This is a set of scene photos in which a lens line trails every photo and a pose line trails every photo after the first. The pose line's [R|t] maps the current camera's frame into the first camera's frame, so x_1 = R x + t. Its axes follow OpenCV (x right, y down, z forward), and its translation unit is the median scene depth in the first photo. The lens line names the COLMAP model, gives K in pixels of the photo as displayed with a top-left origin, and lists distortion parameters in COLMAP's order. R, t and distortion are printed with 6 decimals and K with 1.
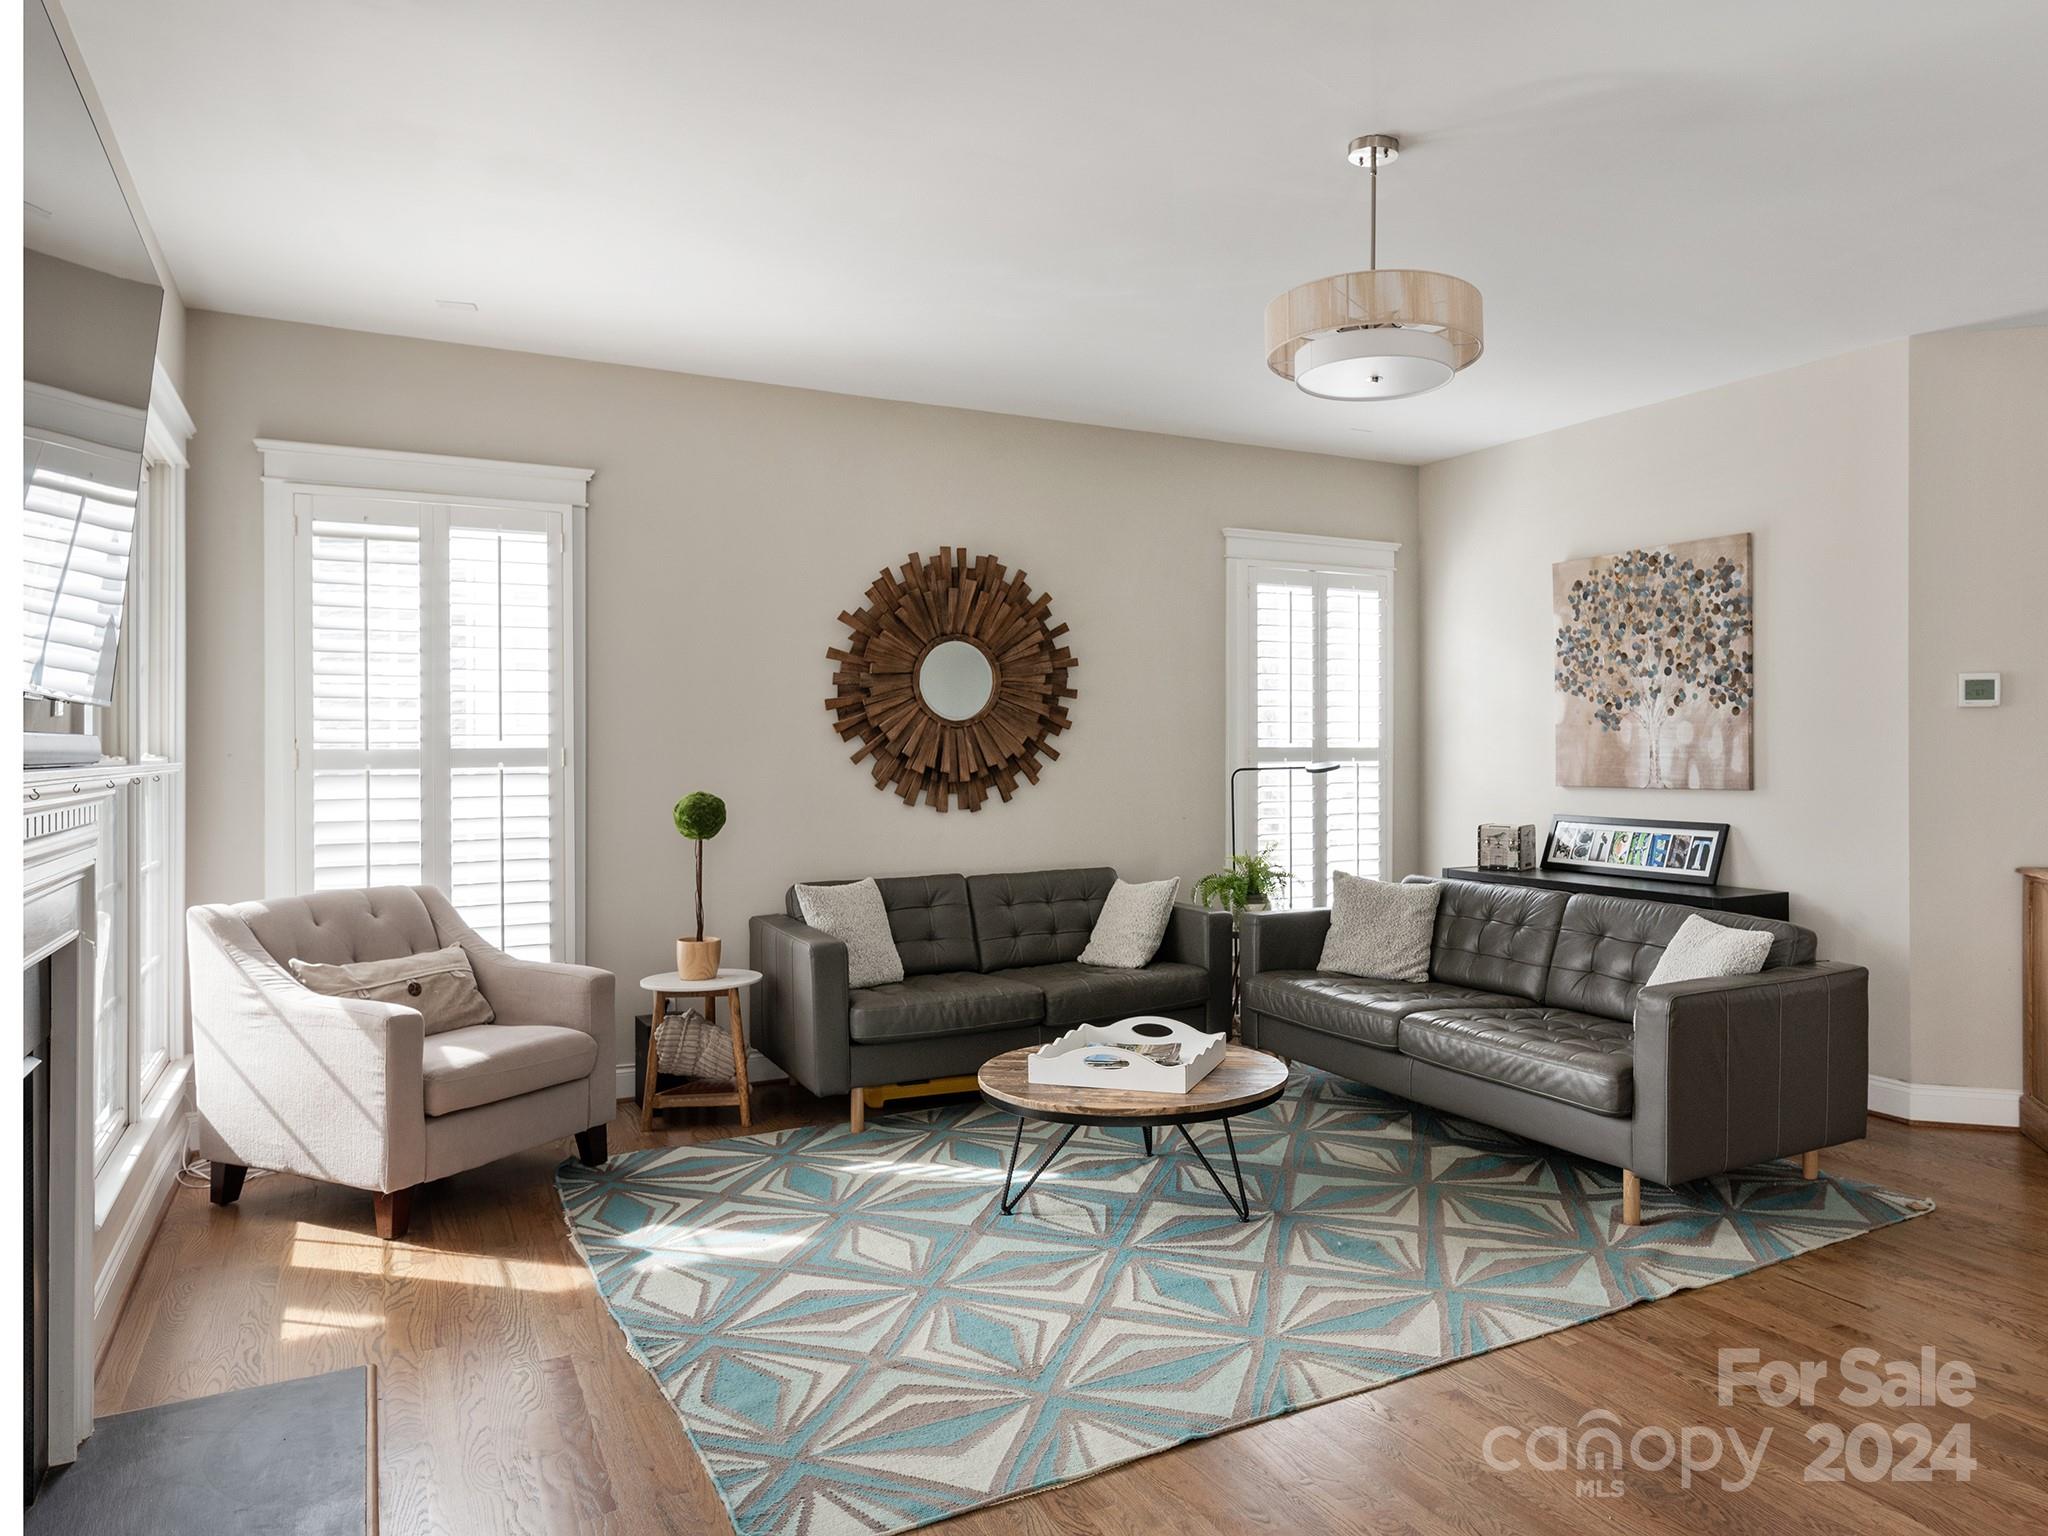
lens RADIAL K [[1373.8, 0, 1147.5], [0, 1373.8, 752.6], [0, 0, 1]] dist [-0.004524, 0.001709]
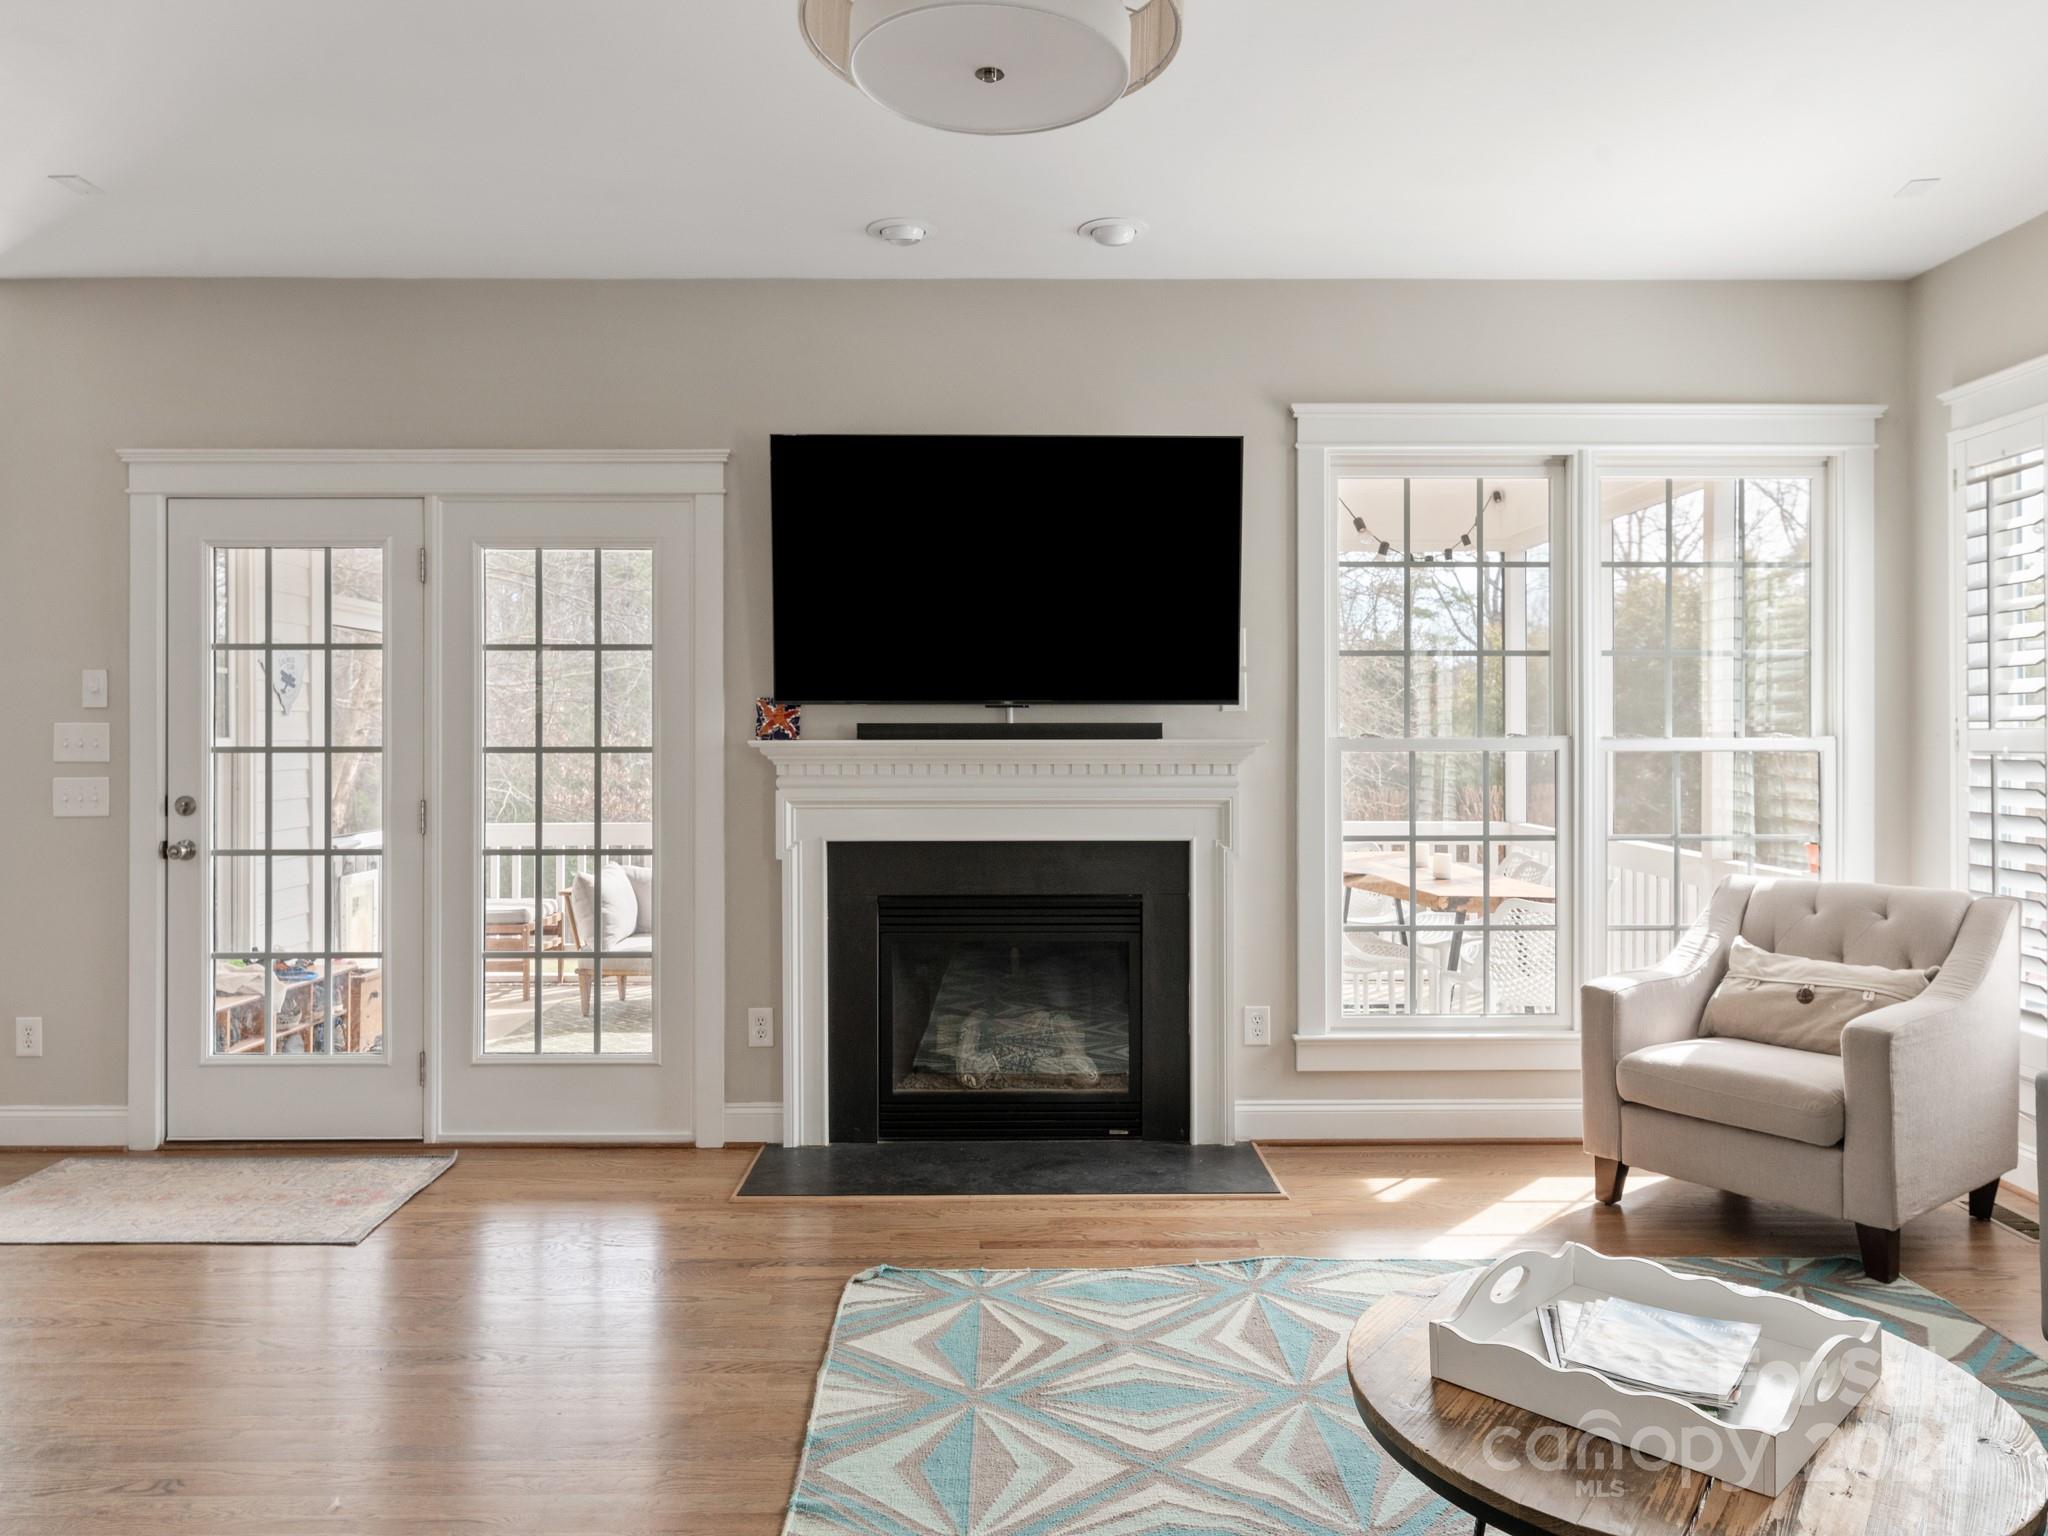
lens RADIAL K [[1388.5, 0, 1039.1], [0, 1388.5, 731.7], [0, 0, 1]] dist [0.012232, -0.004135]
pose [[-0.463263, -0.002270, -0.886218, 0.380402], [-0.001849, 0.999997, -0.001596, 0.002093], [0.886219, 0.000899, -0.463266, 0.738121]]
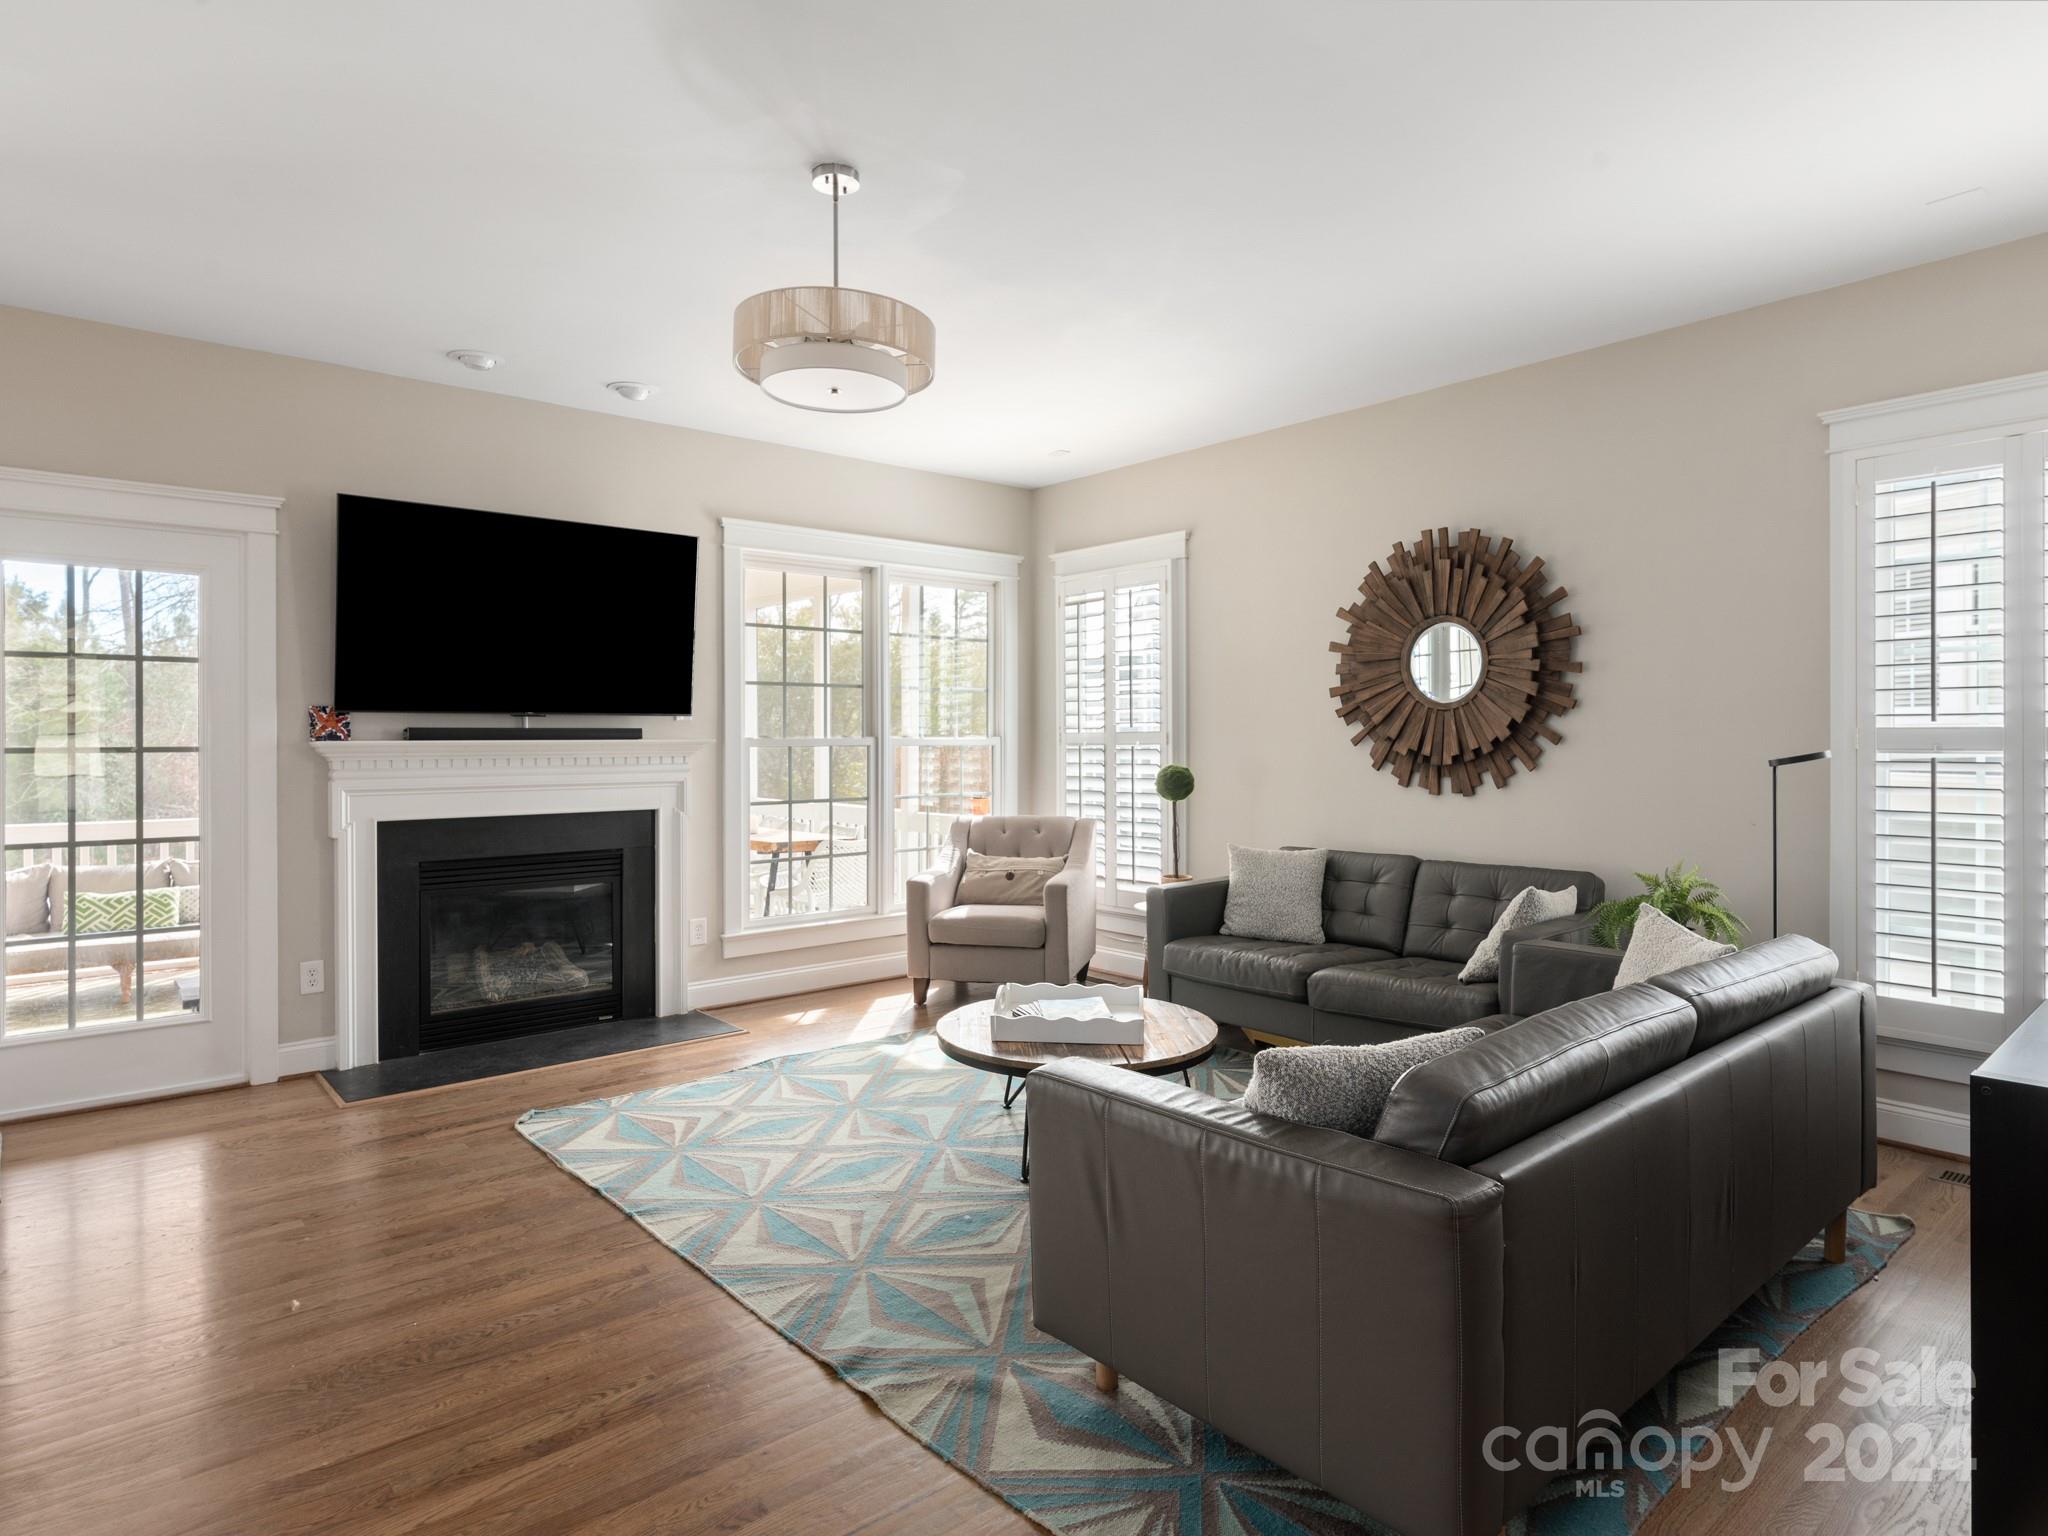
lens RADIAL K [[1136.4, 0, 1020.8], [0, 1136.4, 737.0], [0, 0, 1]] dist [0.016092, 0.000820]
pose [[0.199768, 0.003342, -0.979838, 0.622321], [-0.002647, 0.999992, 0.002871, -0.000448], [0.979840, 0.002020, 0.199775, 0.555536]]
